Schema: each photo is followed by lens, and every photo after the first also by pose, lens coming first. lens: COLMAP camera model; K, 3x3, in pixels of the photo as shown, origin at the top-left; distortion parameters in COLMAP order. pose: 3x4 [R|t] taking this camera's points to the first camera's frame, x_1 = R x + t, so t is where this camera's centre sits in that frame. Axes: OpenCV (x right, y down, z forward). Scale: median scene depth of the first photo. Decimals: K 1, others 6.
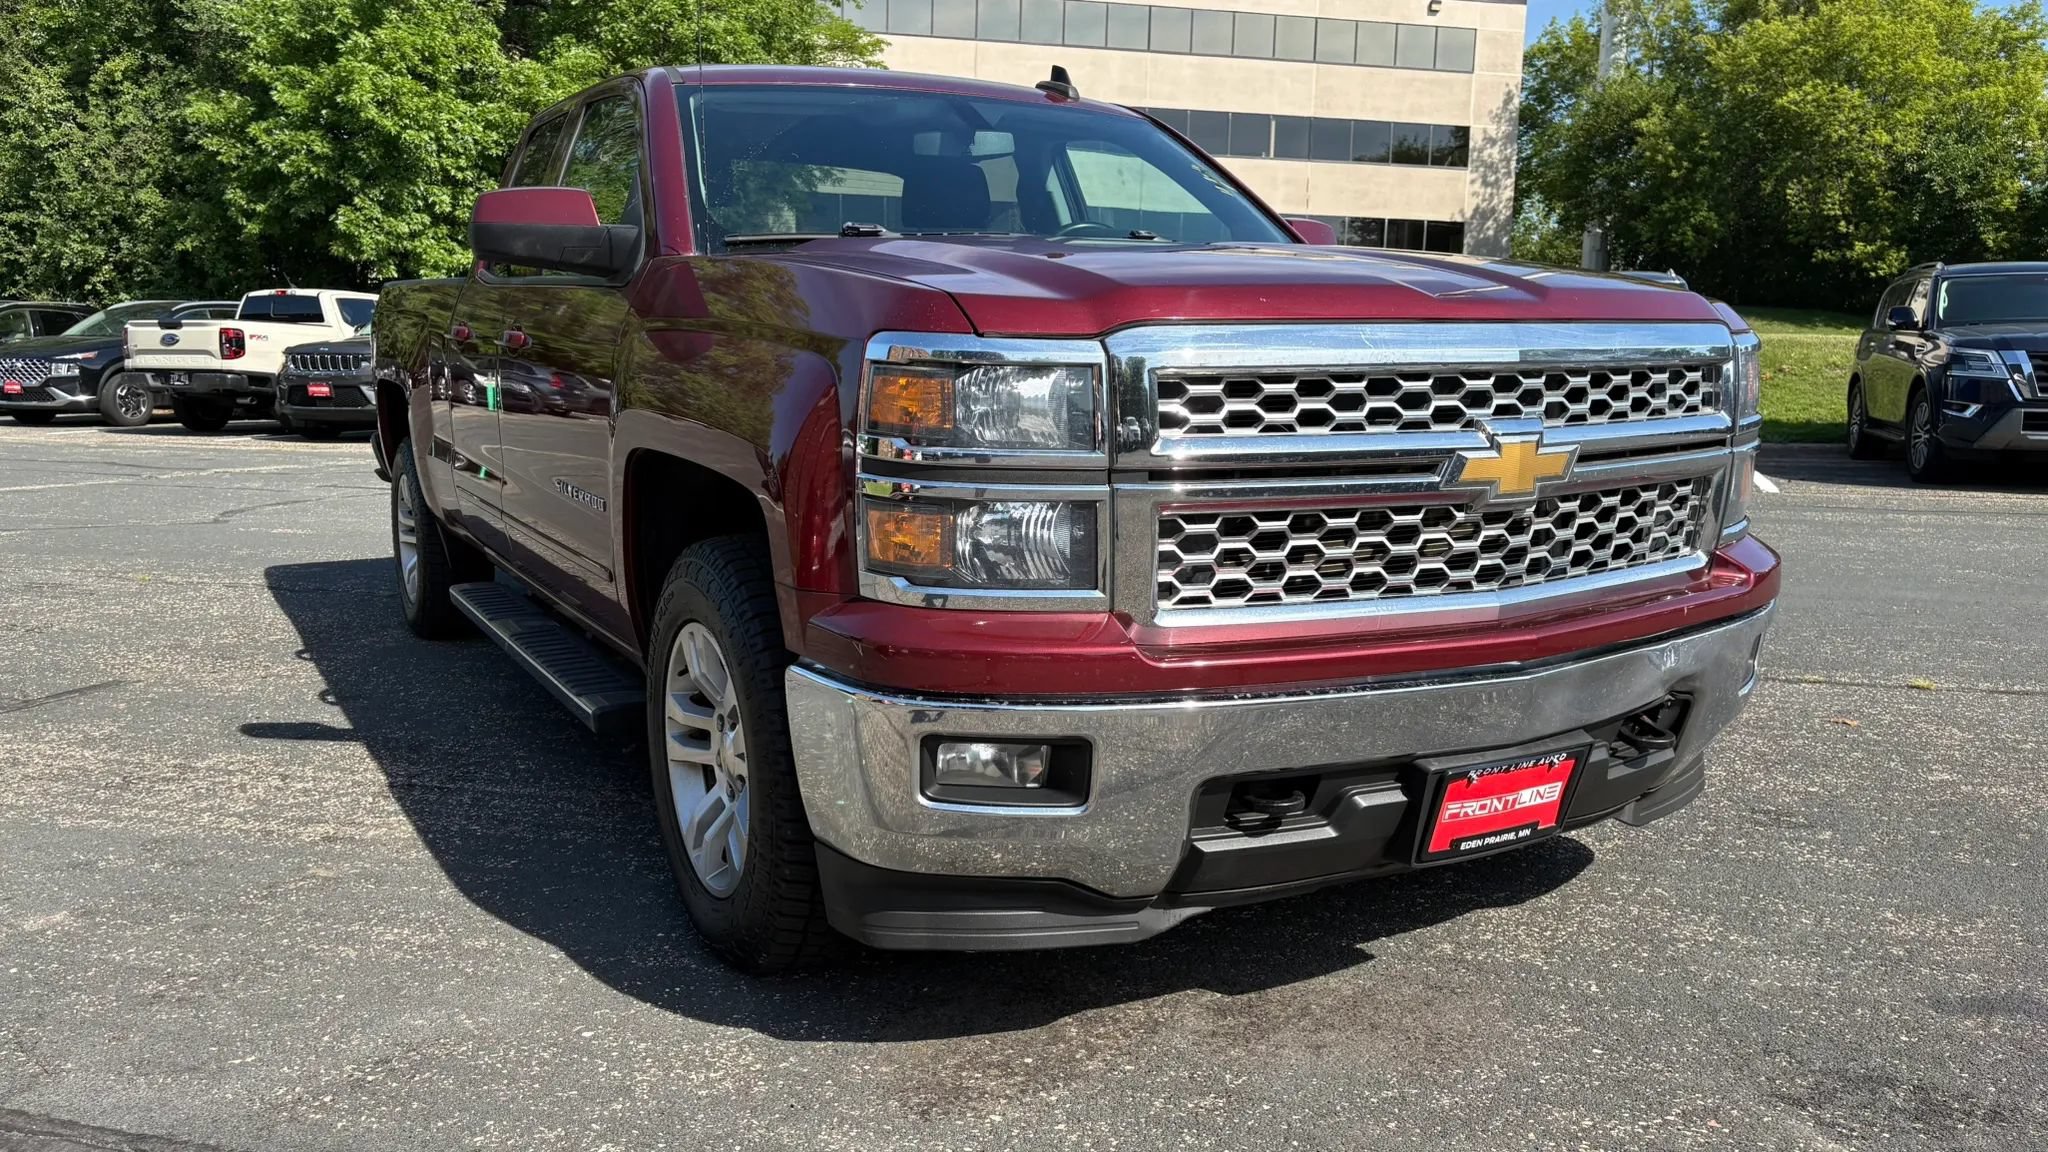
lens RADIAL K [[1542.3, 0, 1024.0], [0, 1542.3, 576.0], [0, 0, 1]] dist [0.090401, -0.111543]
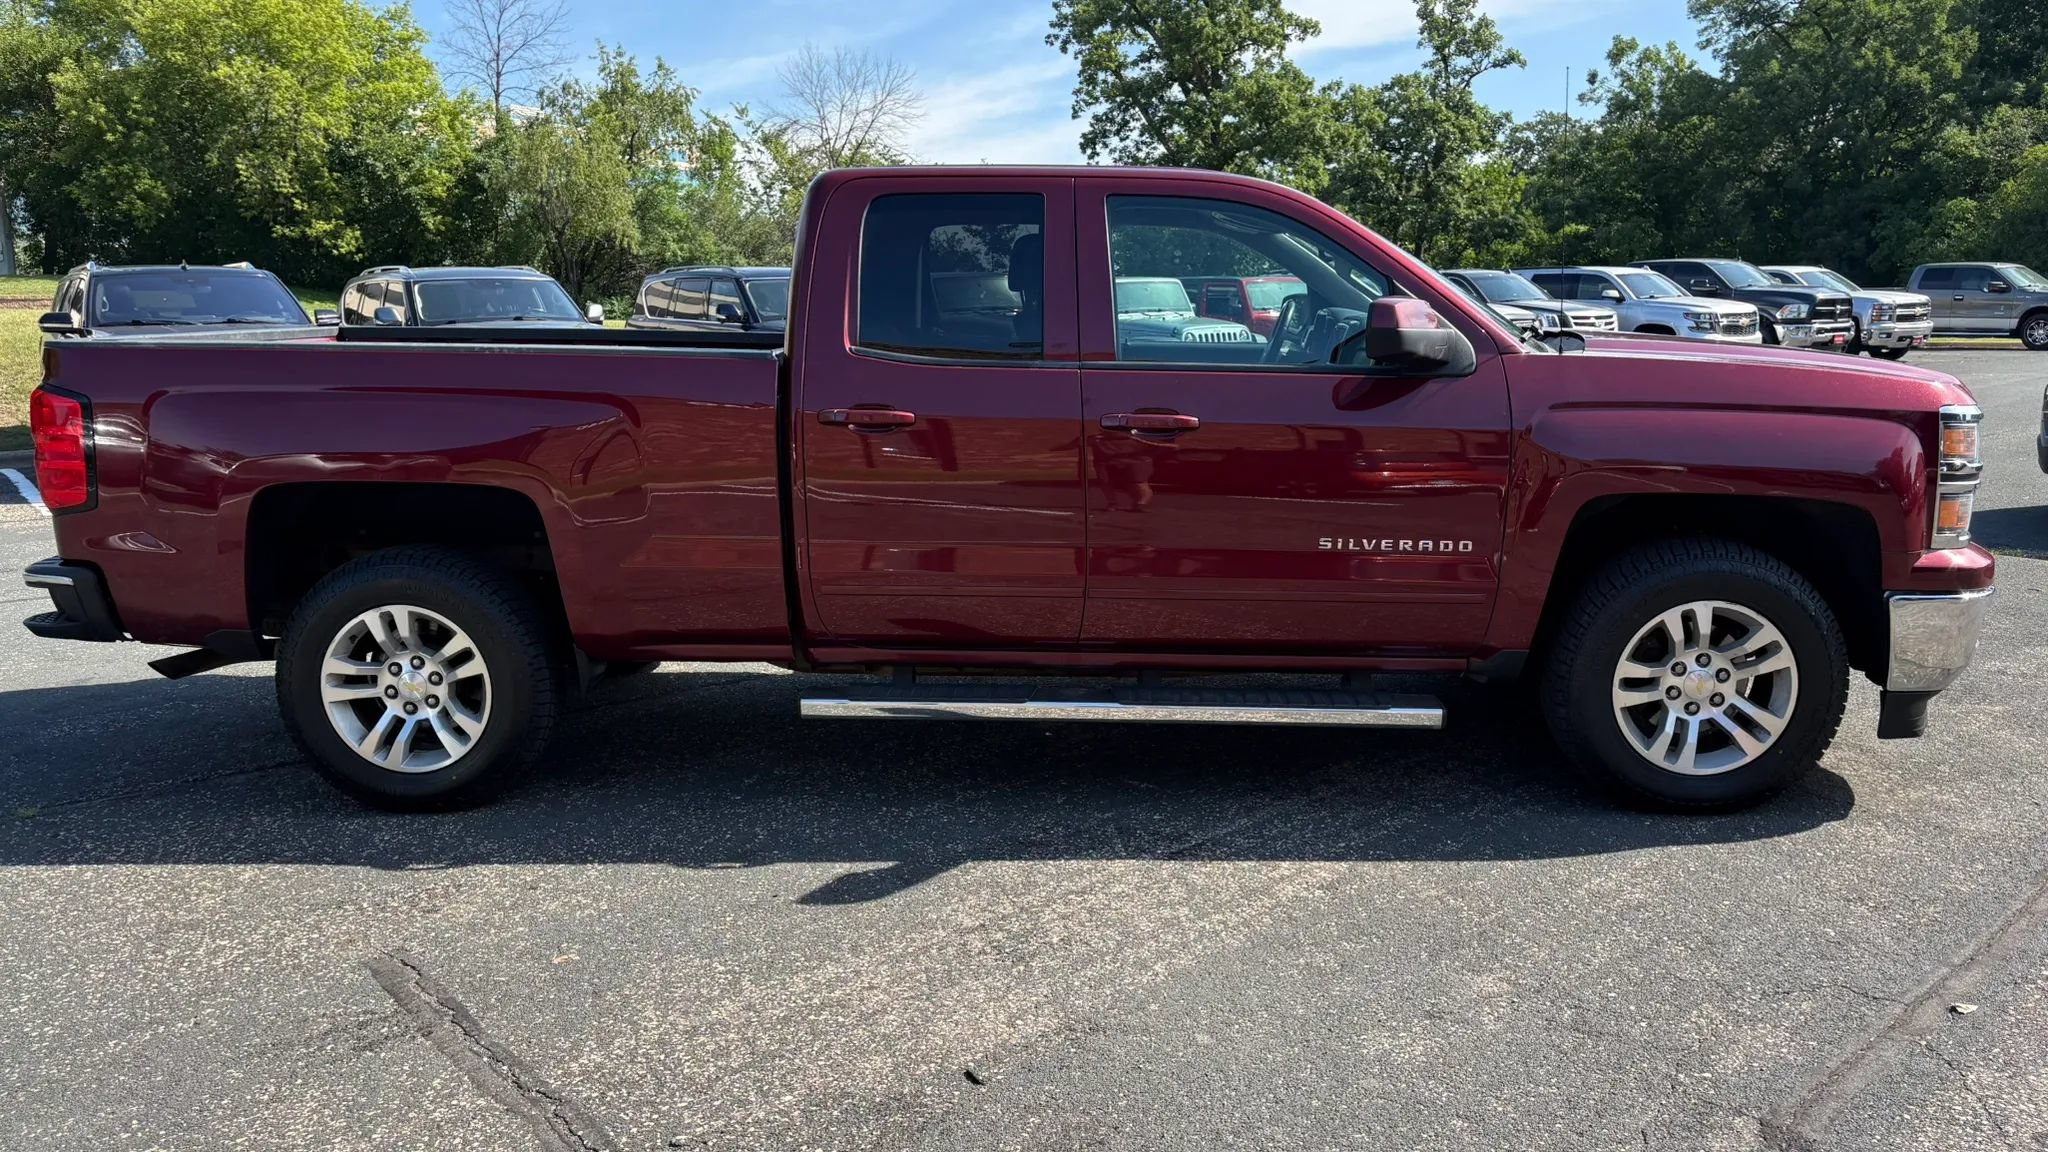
lens RADIAL K [[1548.6, 0, 1027.7], [0, 1548.6, 596.7], [0, 0, 1]] dist [0.066189, -0.081086]
pose [[0.509914, -0.172127, 0.842829, -0.198568], [0.140520, 0.983283, 0.115796, -0.025821], [-0.848671, 0.059388, 0.525577, 0.081200]]
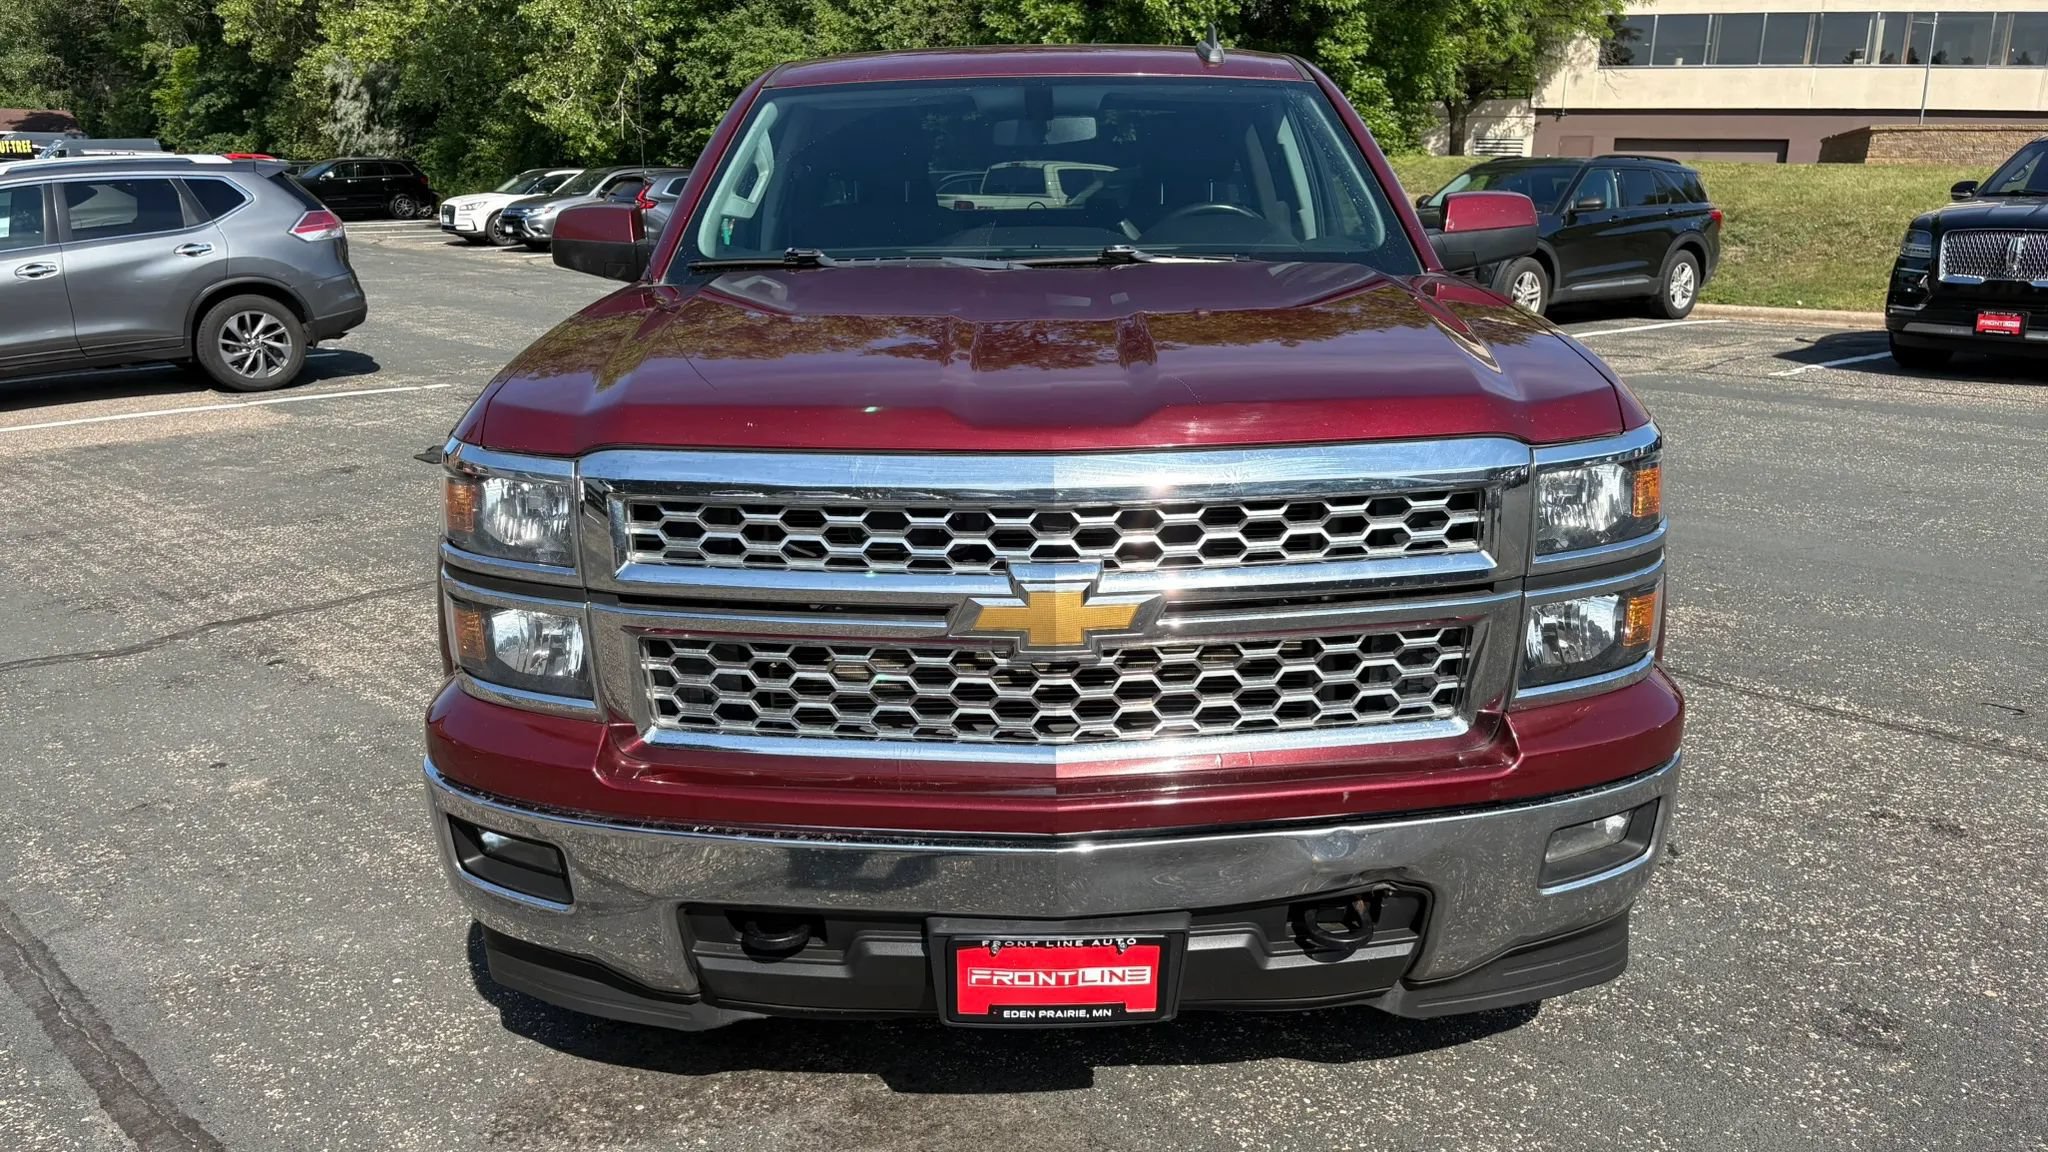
lens RADIAL K [[1558.7, 0, 1016.1], [0, 1558.7, 586.2], [0, 0, 1]] dist [0.082465, -0.112649]
pose [[0.868541, 0.116746, -0.481672, 0.071594], [-0.064852, 0.990276, 0.123079, -0.019398], [0.491357, -0.075662, 0.867666, 0.022372]]
